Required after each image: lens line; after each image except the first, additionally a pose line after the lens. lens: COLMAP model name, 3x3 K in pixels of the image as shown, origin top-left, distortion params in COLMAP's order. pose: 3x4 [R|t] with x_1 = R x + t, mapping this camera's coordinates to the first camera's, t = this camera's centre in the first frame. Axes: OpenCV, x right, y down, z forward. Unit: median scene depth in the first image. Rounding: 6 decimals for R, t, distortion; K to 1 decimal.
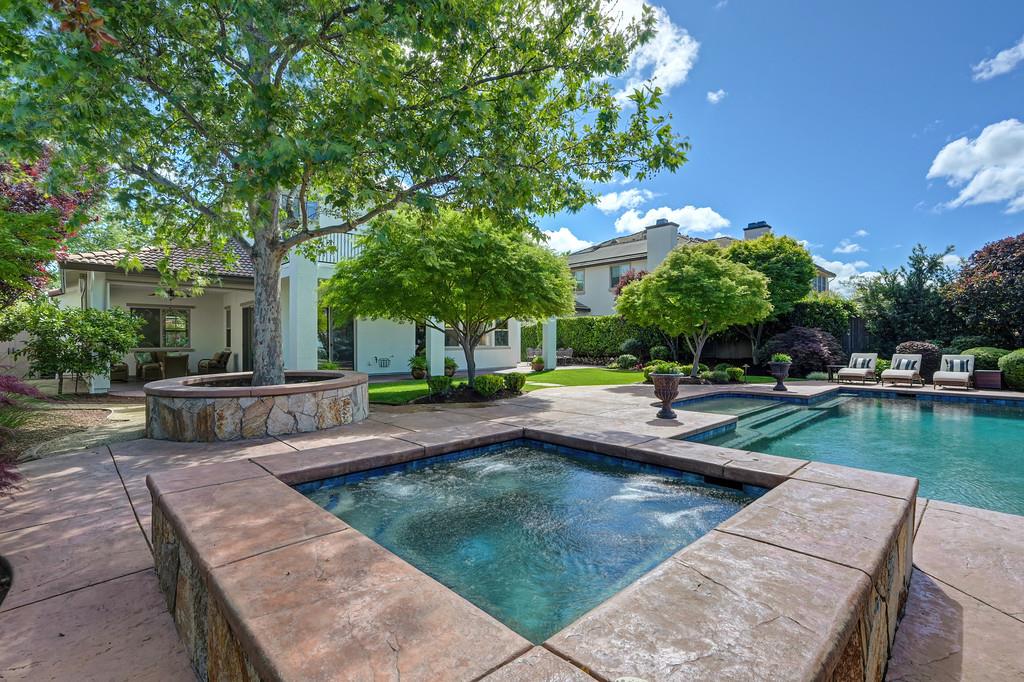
lens RADIAL K [[460.8, 0, 512.0], [0, 460.8, 341.0], [0, 0, 1]] dist [0.001077, 0.000022]
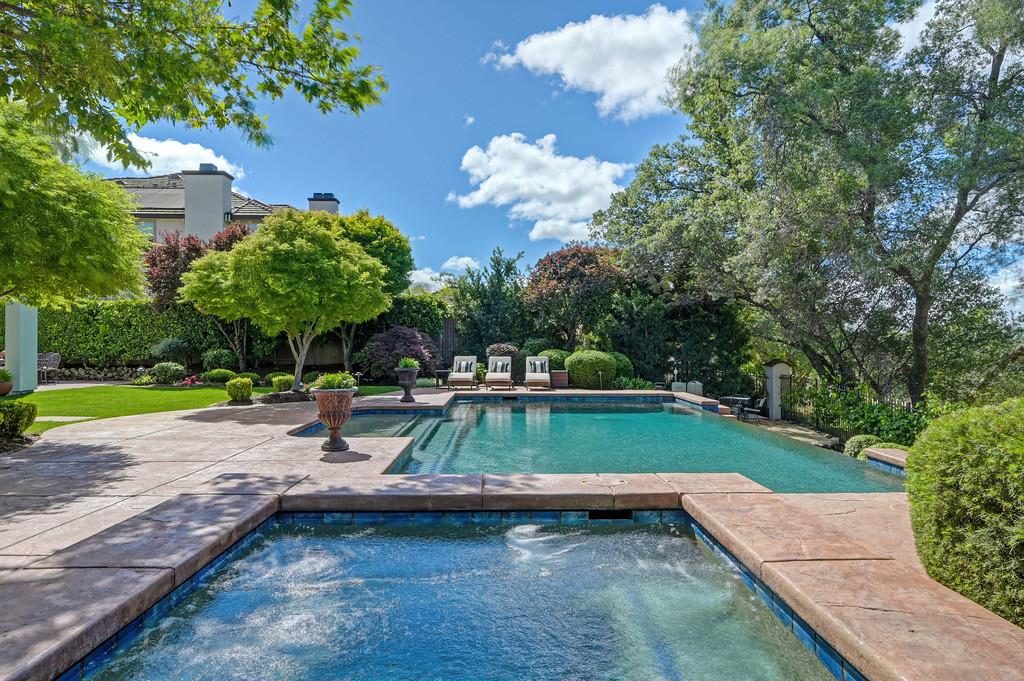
lens RADIAL K [[624.0, 0, 512.0], [0, 624.0, 340.5], [0, 0, 1]] dist [-0.008211, -0.001622]
pose [[0.668510, 0.006961, 0.743670, -0.121991], [-0.006103, 0.999974, -0.003874, -0.001007], [-0.743678, -0.001949, 0.668535, 0.089443]]
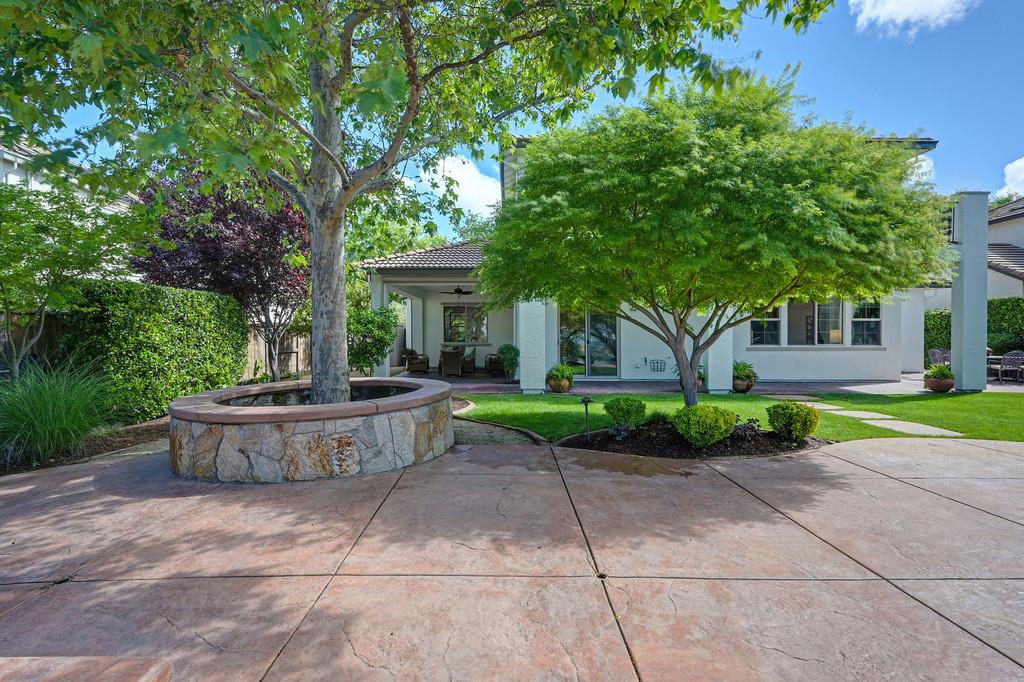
lens RADIAL K [[483.2, 0, 512.0], [0, 483.2, 341.0], [0, 0, 1]] dist [0.001077, -0.000050]
pose [[0.723241, 0.011624, -0.690498, 0.119740], [-0.000887, 0.999873, 0.015902, -0.006963], [0.690595, -0.010888, 0.723160, 0.317654]]
